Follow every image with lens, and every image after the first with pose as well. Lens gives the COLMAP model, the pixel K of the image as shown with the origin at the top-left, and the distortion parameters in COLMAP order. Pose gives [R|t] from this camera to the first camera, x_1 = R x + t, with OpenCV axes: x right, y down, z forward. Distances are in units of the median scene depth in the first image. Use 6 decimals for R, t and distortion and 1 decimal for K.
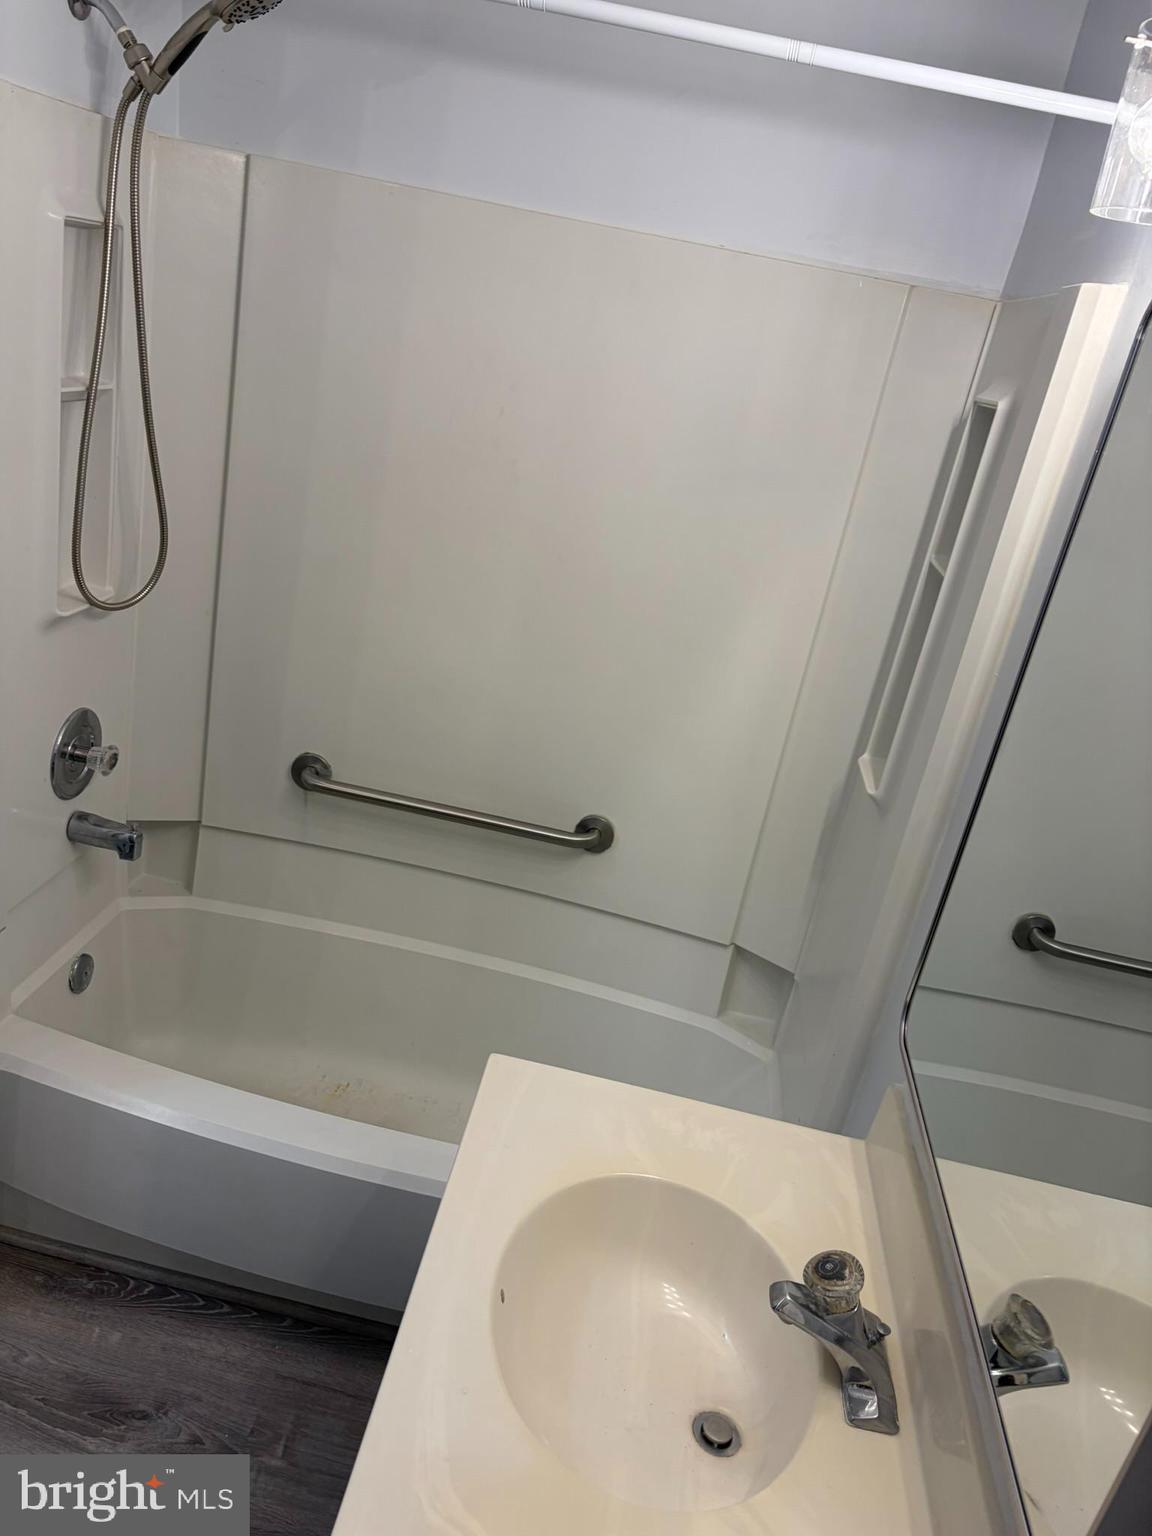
lens RADIAL K [[1152.3, 0, 569.0], [0, 1152.3, 779.2], [0, 0, 1]] dist [0.071702, -0.092866]
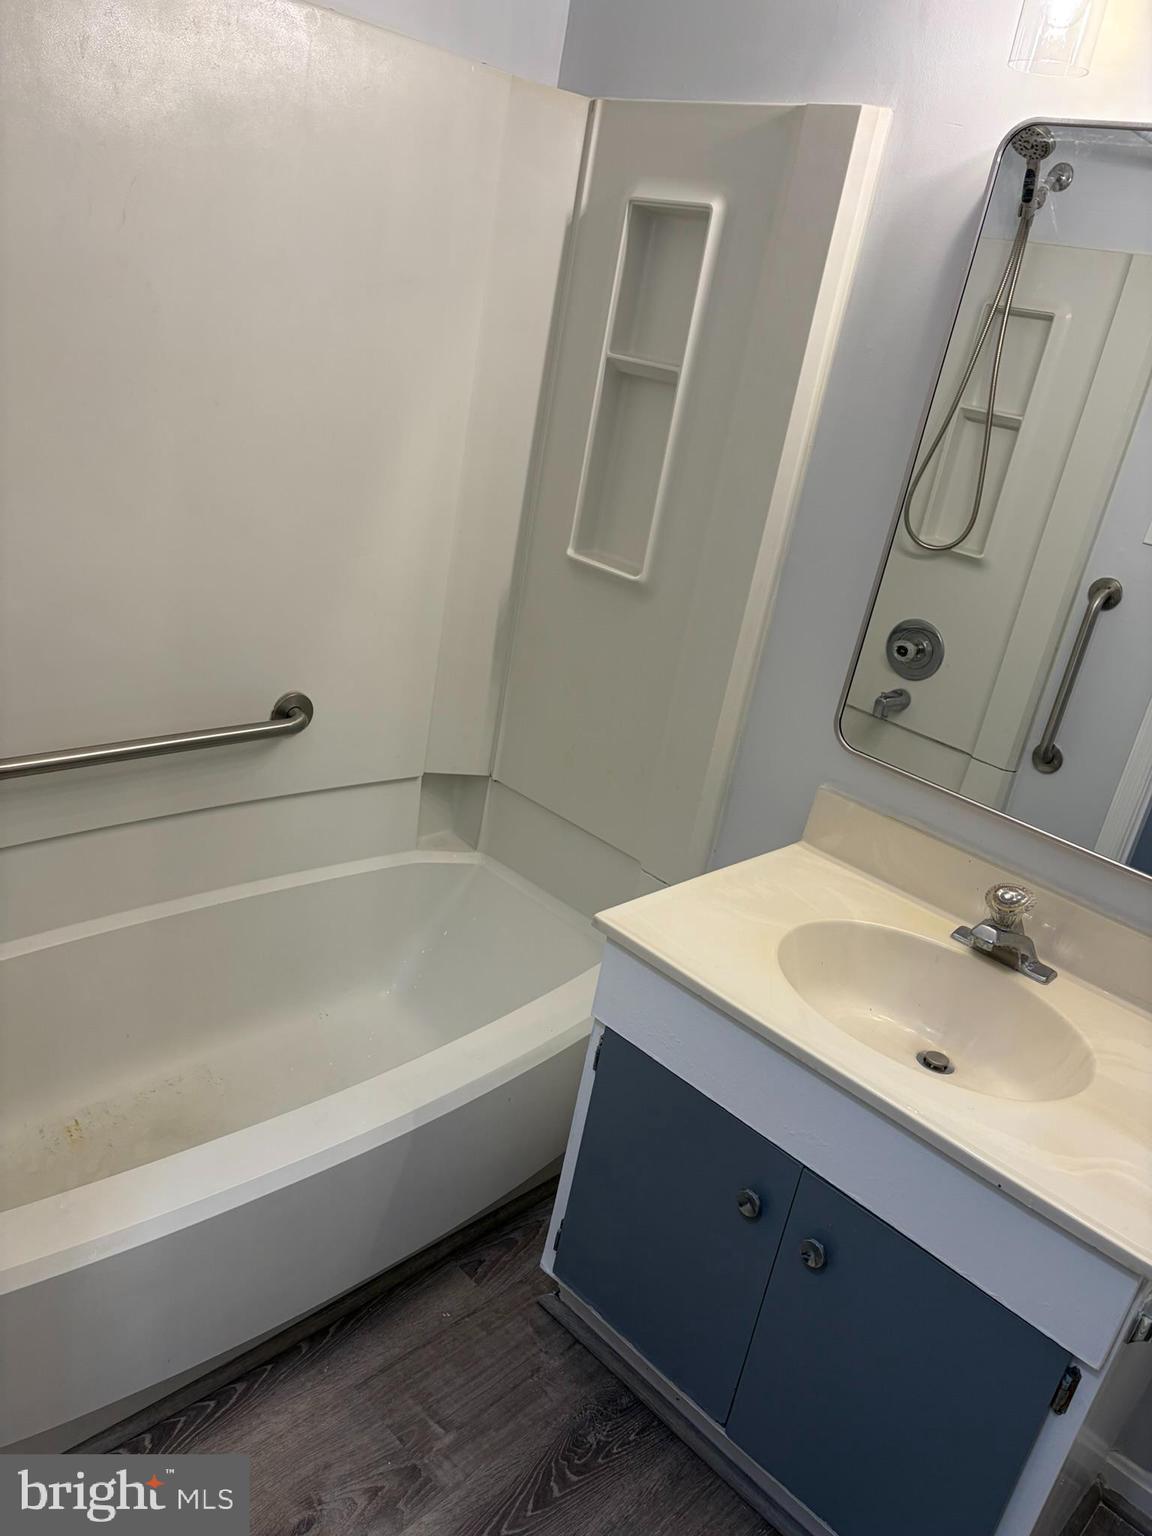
lens RADIAL K [[1152.3, 0, 569.0], [0, 1152.3, 779.2], [0, 0, 1]] dist [0.071702, -0.092866]
pose [[0.612968, -0.370282, 0.697969, -0.618123], [0.239372, 0.928899, 0.282573, -0.135840], [-0.752975, -0.006133, 0.658021, 0.305822]]
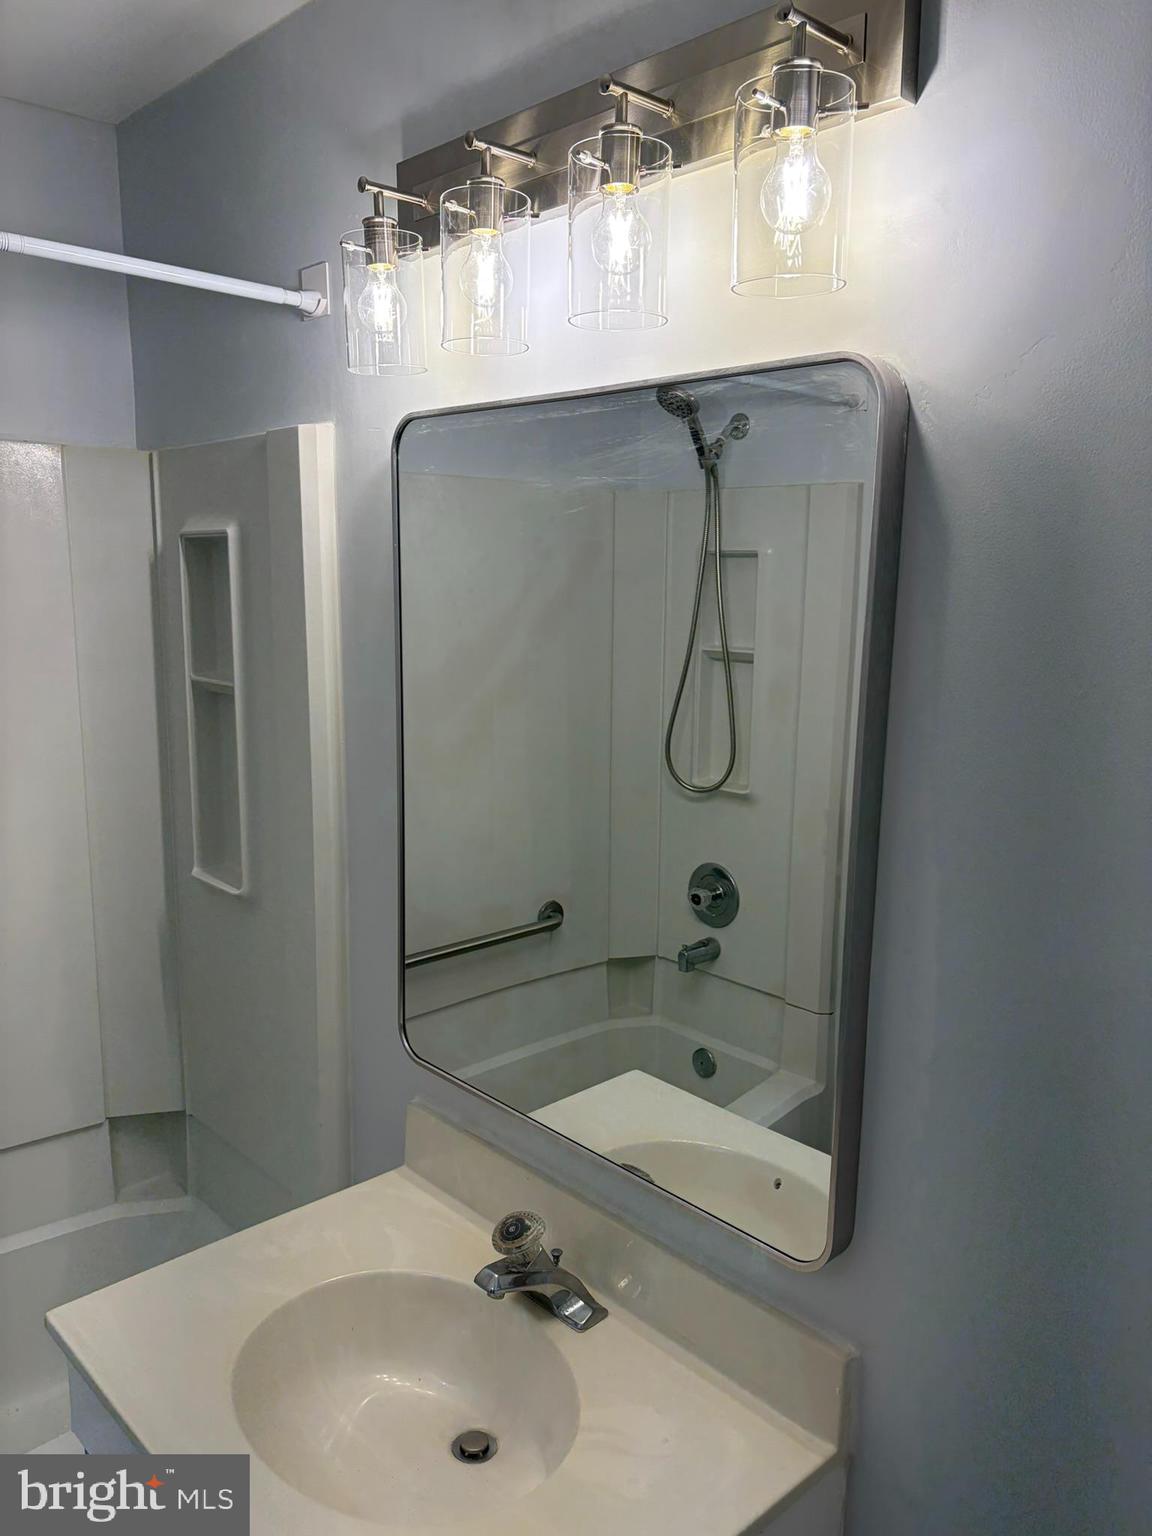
lens RADIAL K [[1161.6, 0, 575.1], [0, 1161.6, 769.8], [0, 0, 1]] dist [-0.002189, -0.000268]
pose [[0.628265, -0.303083, 0.716536, -0.268592], [0.385554, 0.921241, 0.051613, -0.026435], [-0.675745, 0.243837, 0.695638, 0.021004]]
